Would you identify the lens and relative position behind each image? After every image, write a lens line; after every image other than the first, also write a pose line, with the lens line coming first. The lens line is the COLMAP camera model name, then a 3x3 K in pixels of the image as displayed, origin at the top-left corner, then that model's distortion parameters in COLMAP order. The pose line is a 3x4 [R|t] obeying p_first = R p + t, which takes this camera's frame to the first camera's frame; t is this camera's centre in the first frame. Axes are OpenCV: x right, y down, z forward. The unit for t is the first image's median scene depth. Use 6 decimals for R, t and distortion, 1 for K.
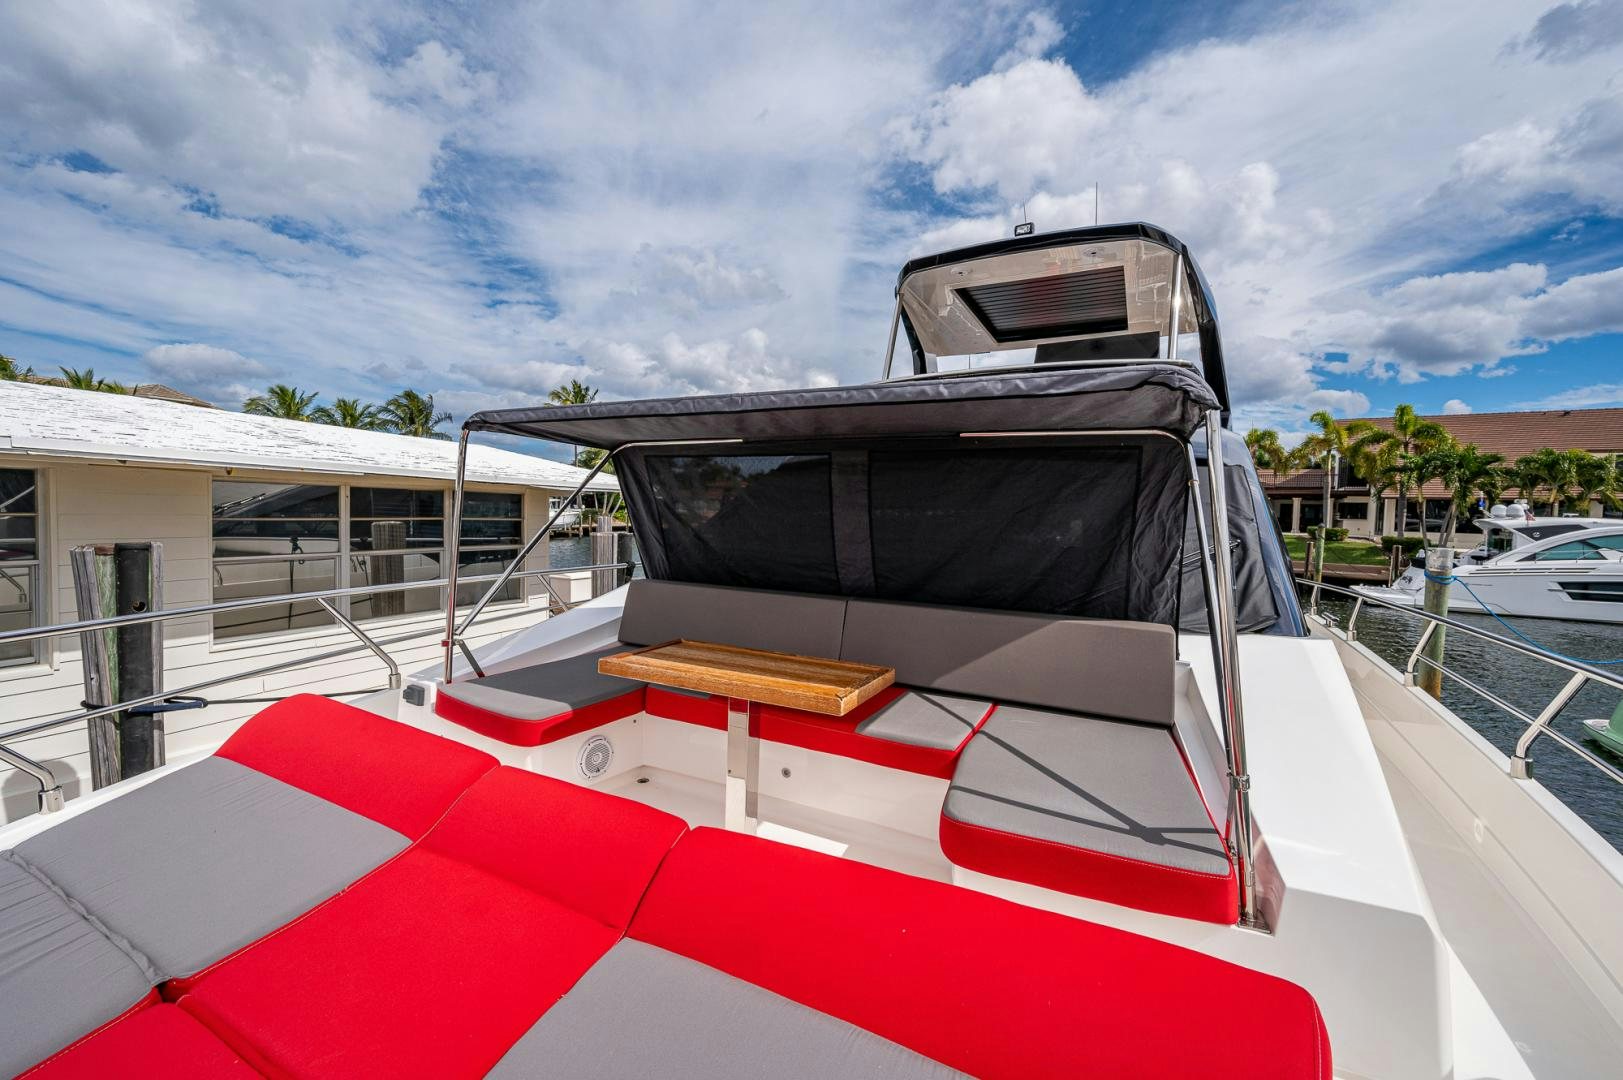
lens RADIAL K [[647.5, 0, 816.4], [0, 647.5, 545.6], [0, 0, 1]] dist [0.001284, -0.000143]
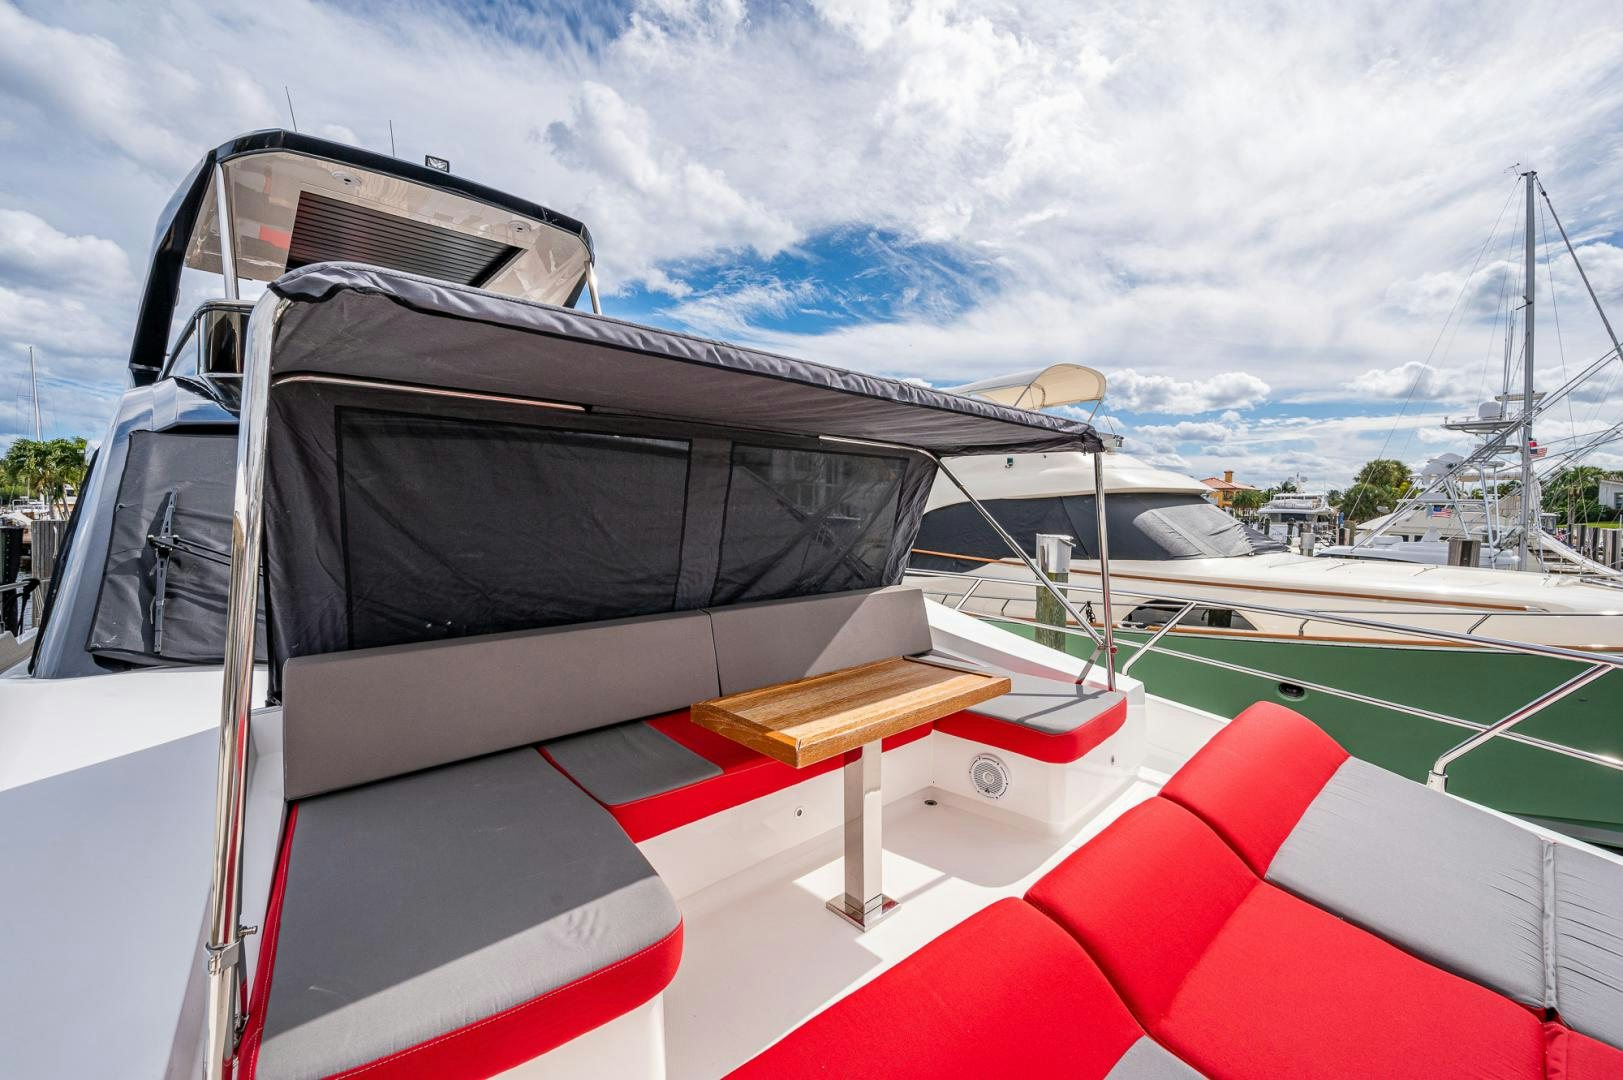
lens RADIAL K [[647.5, 0, 810.2], [0, 647.5, 542.0], [0, 0, 1]] dist [0.001284, -0.000143]
pose [[0.356625, -0.073801, 0.931328, -0.685871], [0.049163, 0.996976, 0.060178, -0.054153], [-0.932953, 0.024326, 0.359175, 0.547355]]
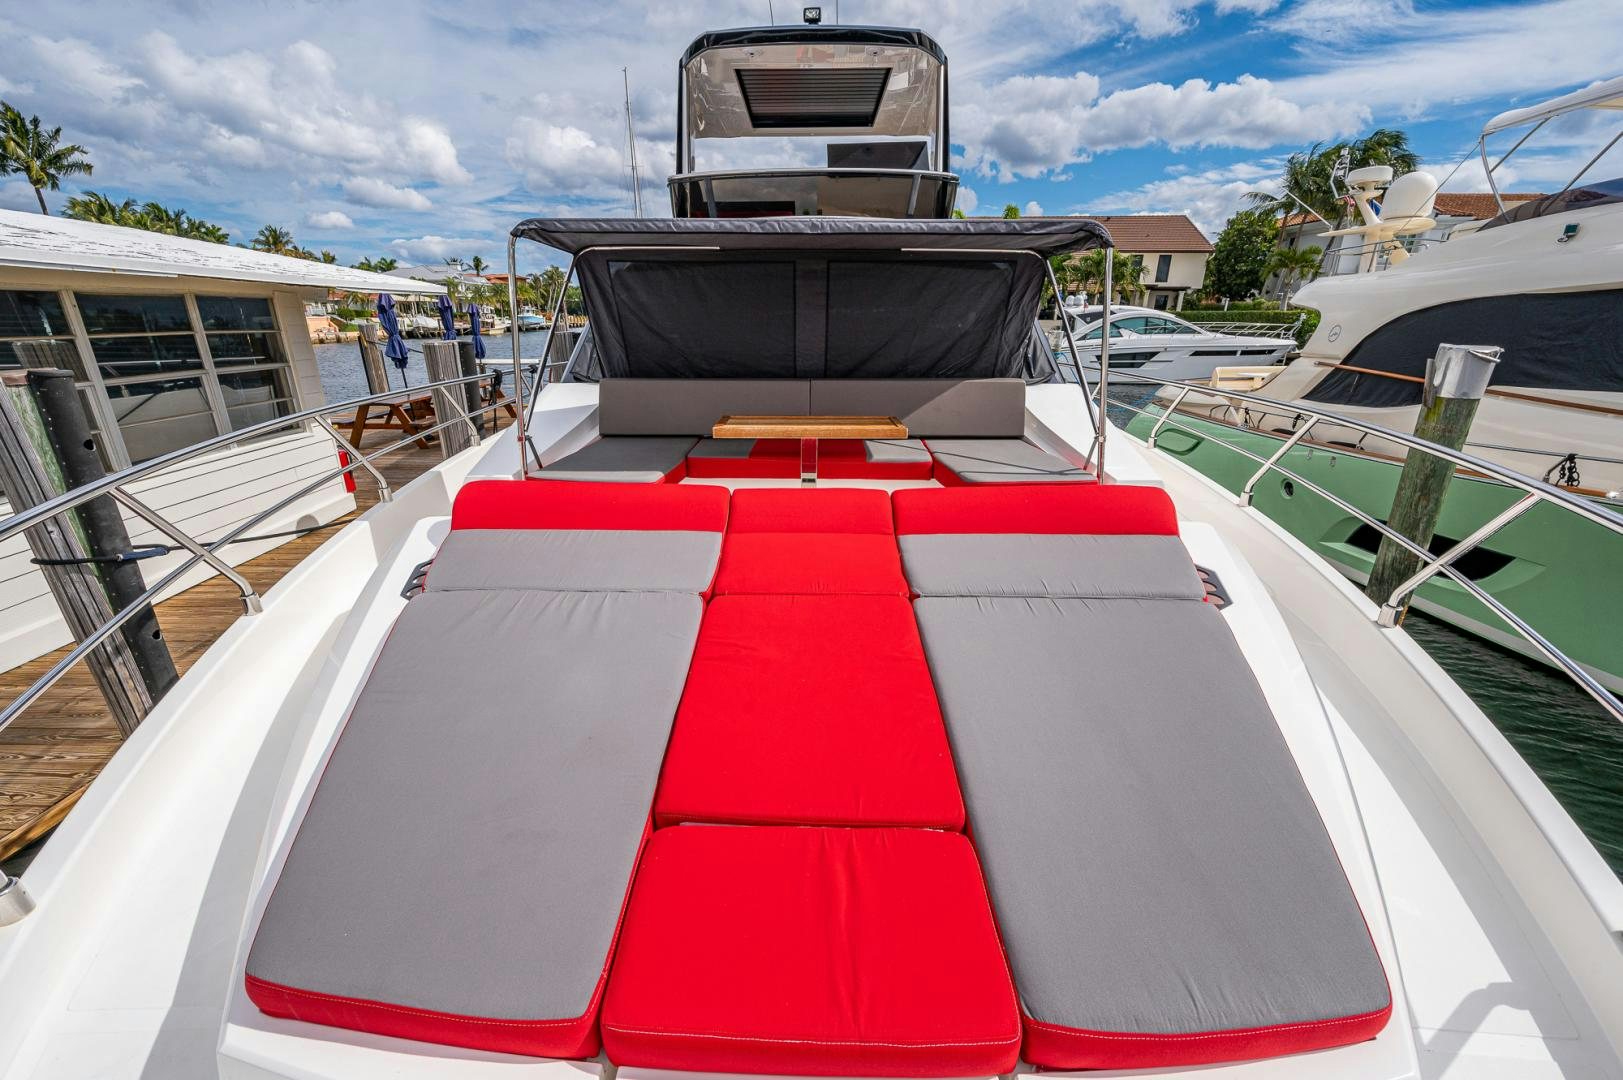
lens RADIAL K [[647.5, 0, 797.8], [0, 647.5, 566.7], [0, 0, 1]] dist [0.001284, -0.000143]
pose [[0.892774, -0.185444, 0.410567, -0.597342], [0.045377, 0.943730, 0.327590, 0.006309], [-0.448214, -0.273834, 0.850952, -0.244365]]
